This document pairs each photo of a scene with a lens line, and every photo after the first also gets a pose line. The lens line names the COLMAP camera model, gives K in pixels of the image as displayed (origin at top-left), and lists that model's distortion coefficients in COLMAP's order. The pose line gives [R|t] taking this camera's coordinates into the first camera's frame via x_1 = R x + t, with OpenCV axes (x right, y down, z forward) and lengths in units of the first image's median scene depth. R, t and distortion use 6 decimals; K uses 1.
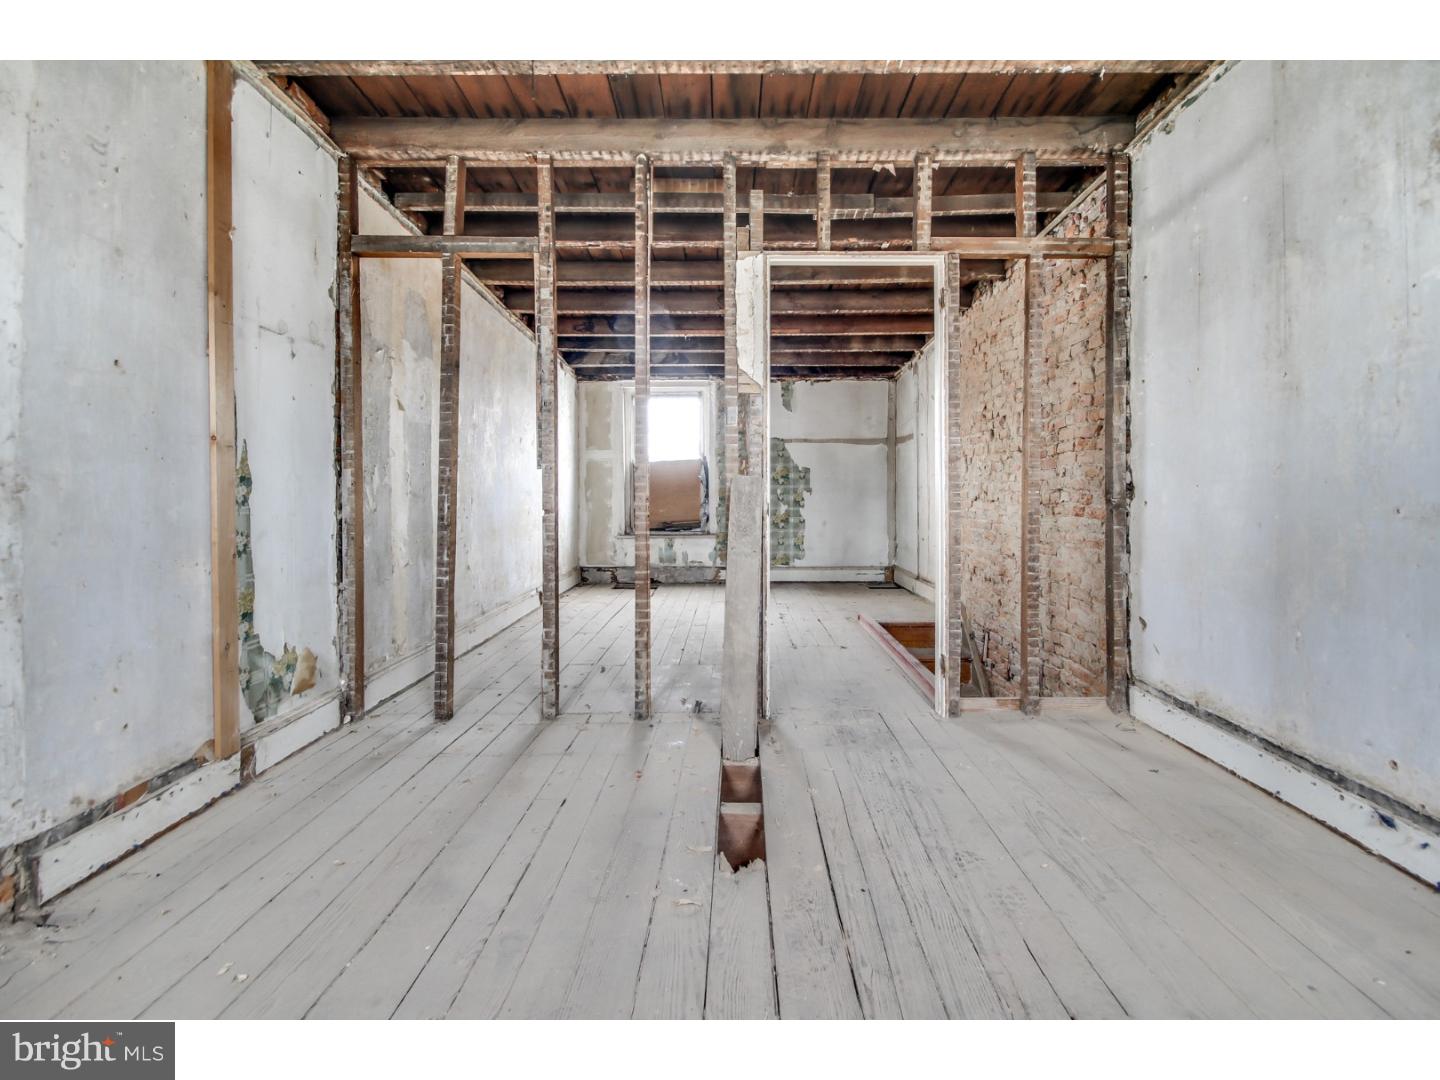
lens RADIAL K [[681.6, 0, 742.3], [0, 681.6, 490.8], [0, 0, 1]] dist [0.001310, -0.001121]
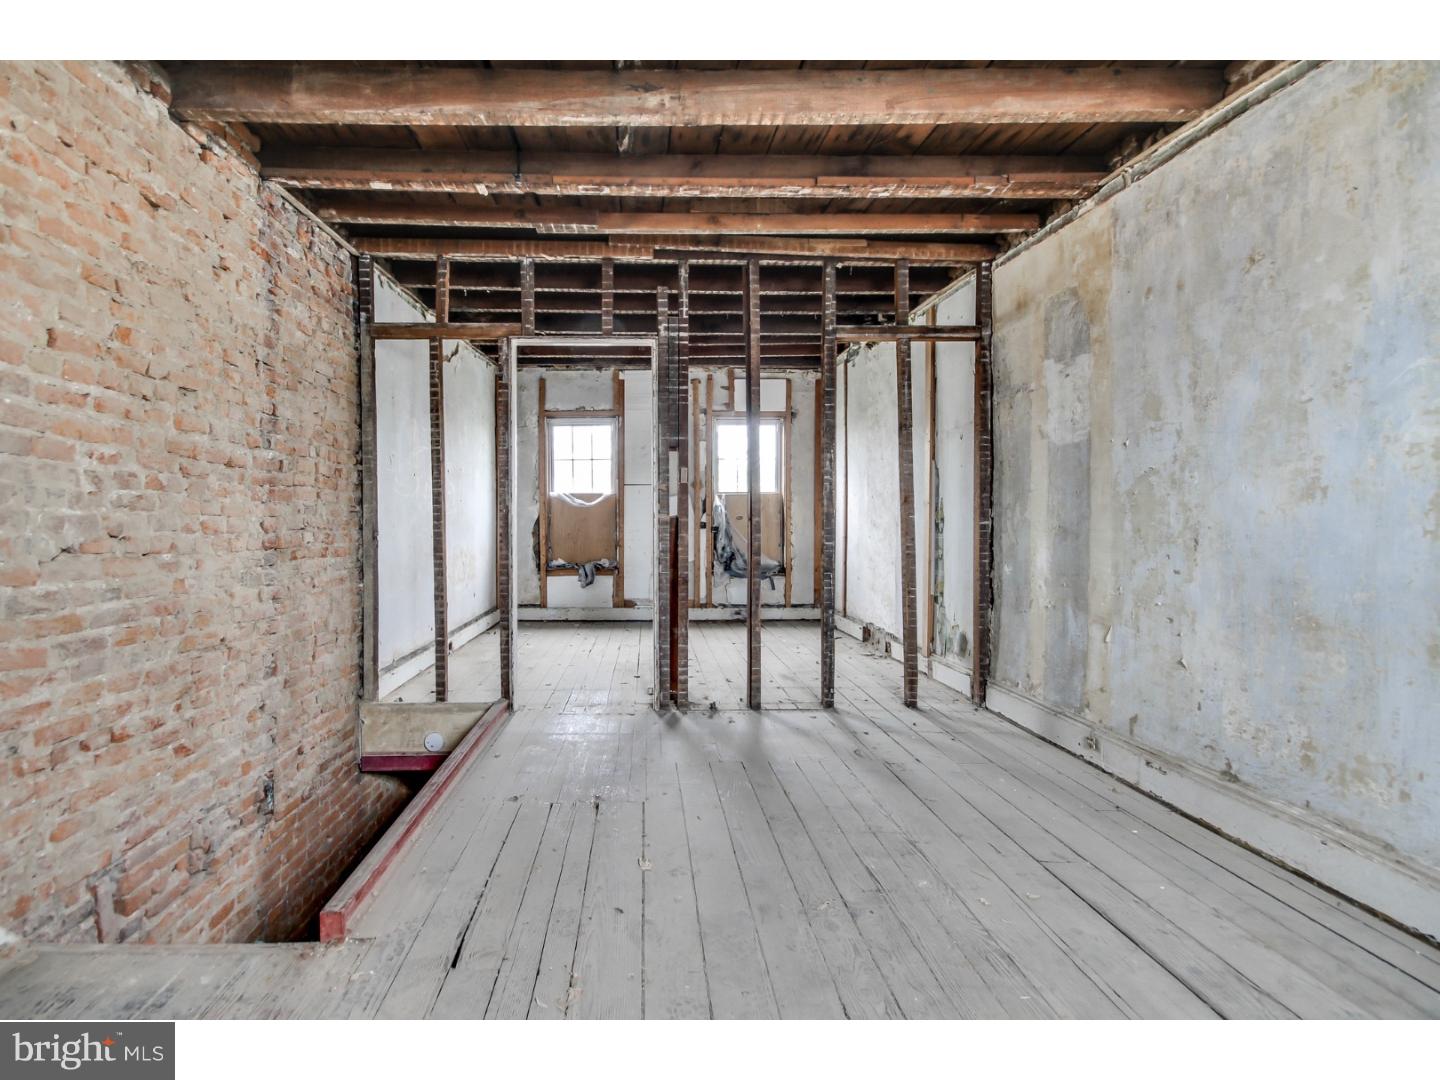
lens RADIAL K [[704.4, 0, 650.6], [0, 704.4, 521.5], [0, 0, 1]] dist [-0.001537, -0.001152]
pose [[-0.999975, 0.006357, 0.003182, 0.038902], [0.006334, 0.999954, -0.007196, -0.002520], [-0.003228, -0.007176, -0.999969, 2.296072]]
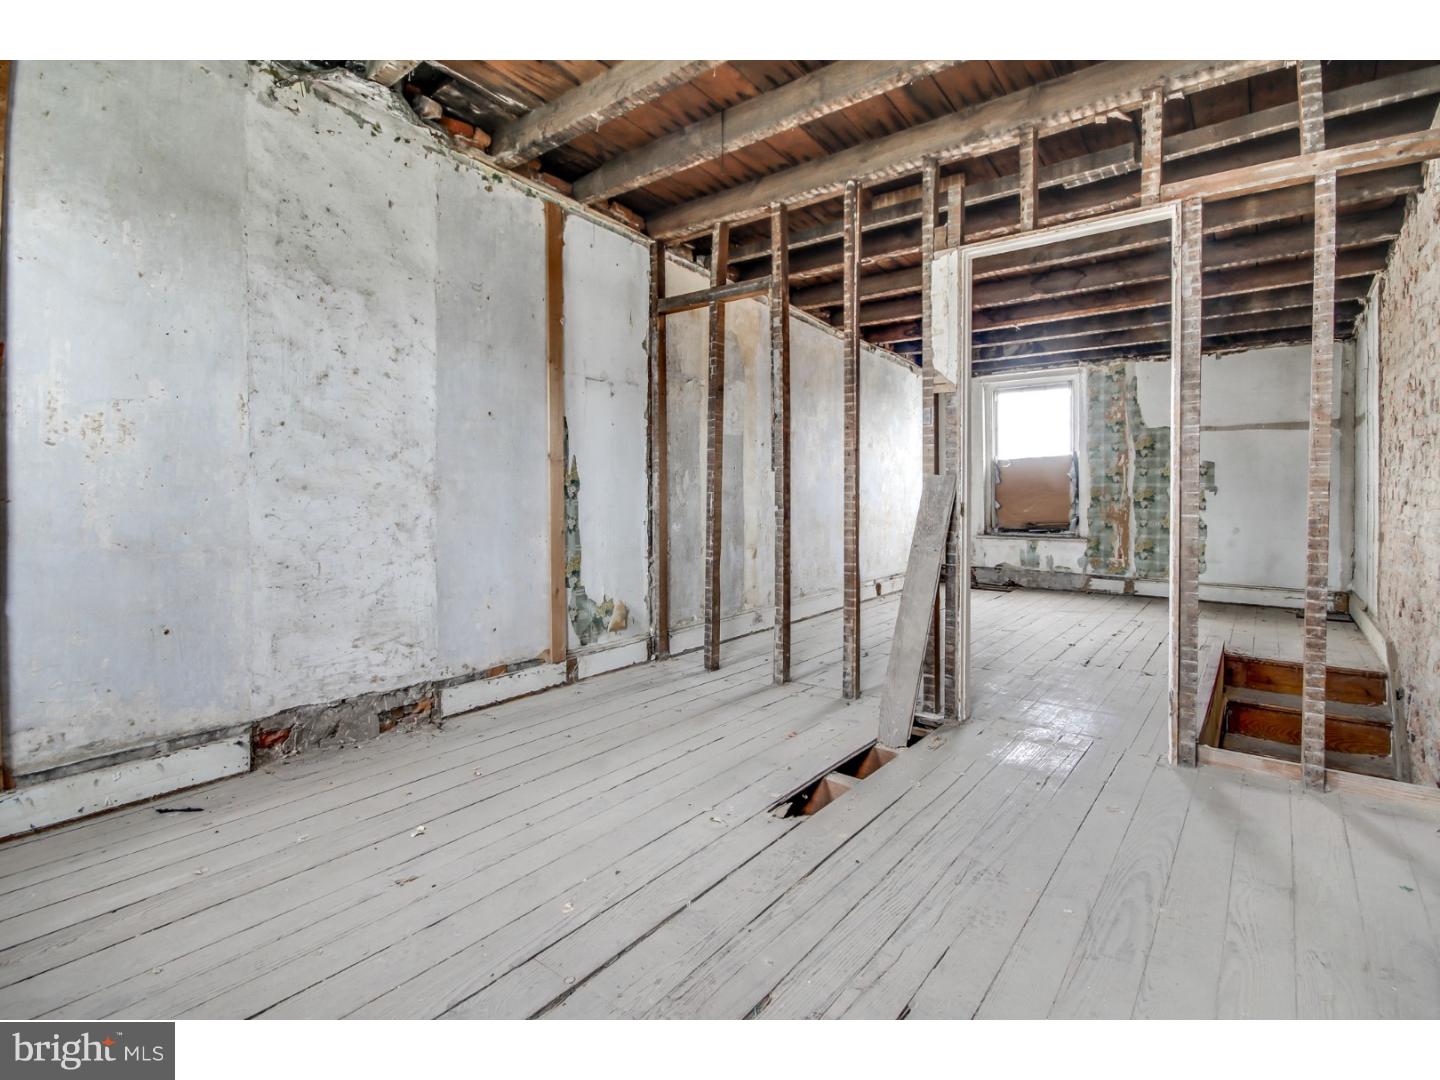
lens RADIAL K [[690.2, 0, 747.8], [0, 690.2, 496.8], [0, 0, 1]] dist [0.002978, 0.000114]
pose [[0.795492, 0.007980, -0.605911, 0.390488], [-0.001234, 0.999933, 0.011549, -0.001342], [0.605963, -0.008439, 0.795448, 0.018430]]
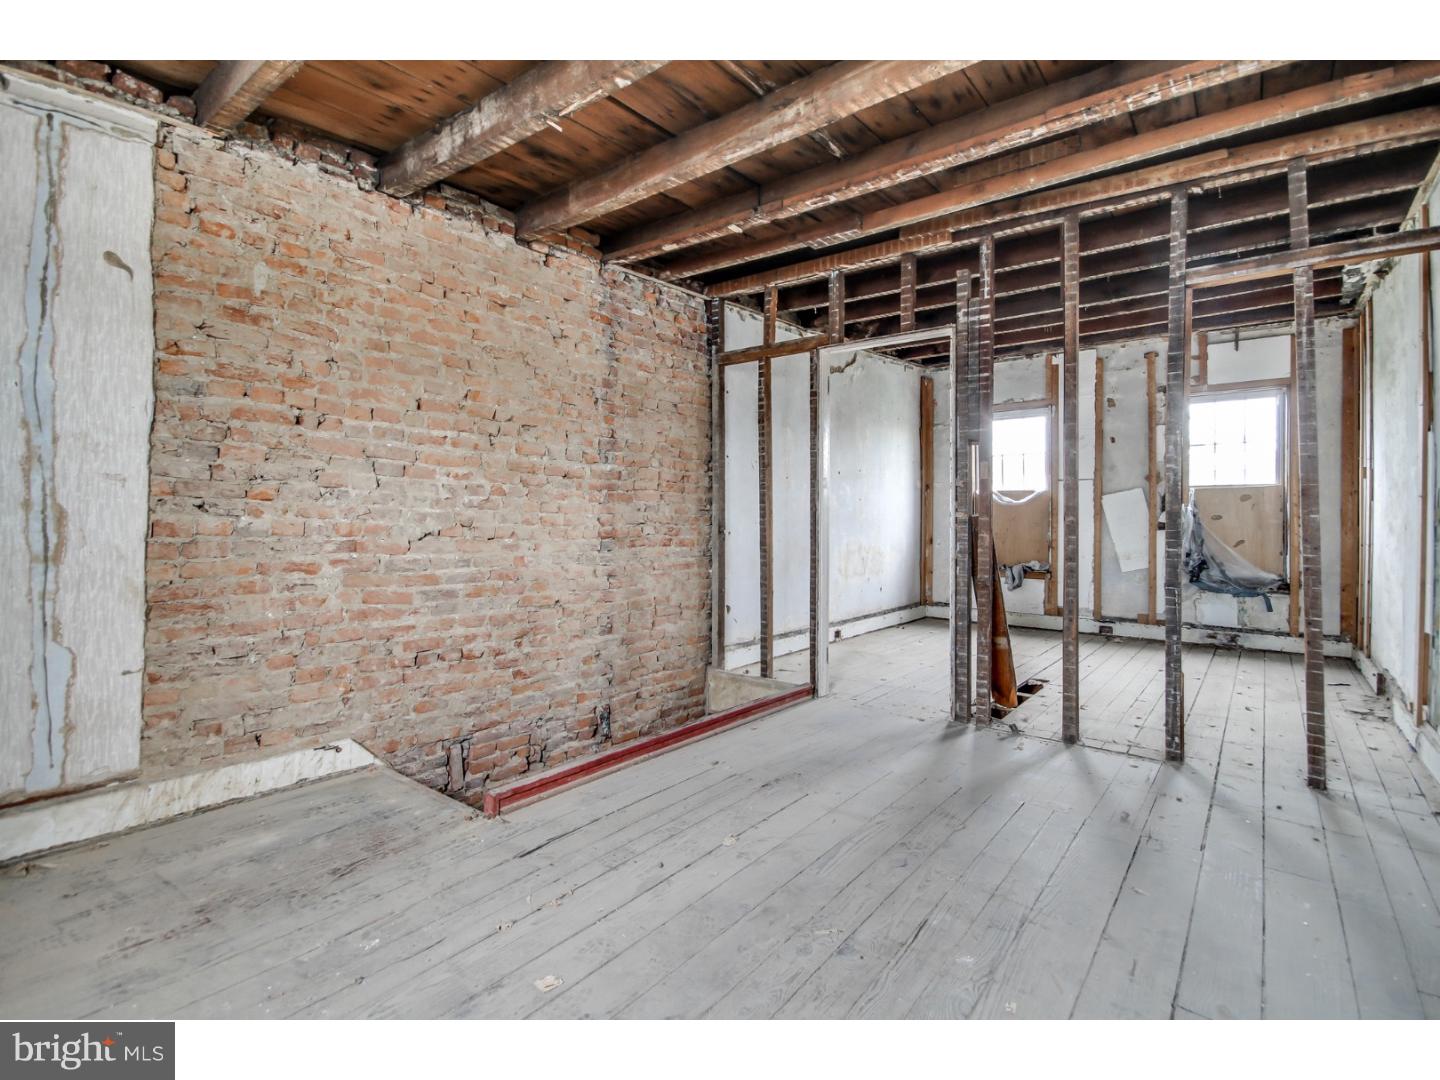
lens RADIAL K [[679.6, 0, 726.6], [0, 679.6, 512.6], [0, 0, 1]] dist [-0.000091, -0.000503]
pose [[-0.780328, 0.005821, 0.625343, -0.391918], [-0.006803, 0.999818, -0.017796, -0.001127], [-0.625333, -0.018141, -0.780147, 2.166005]]
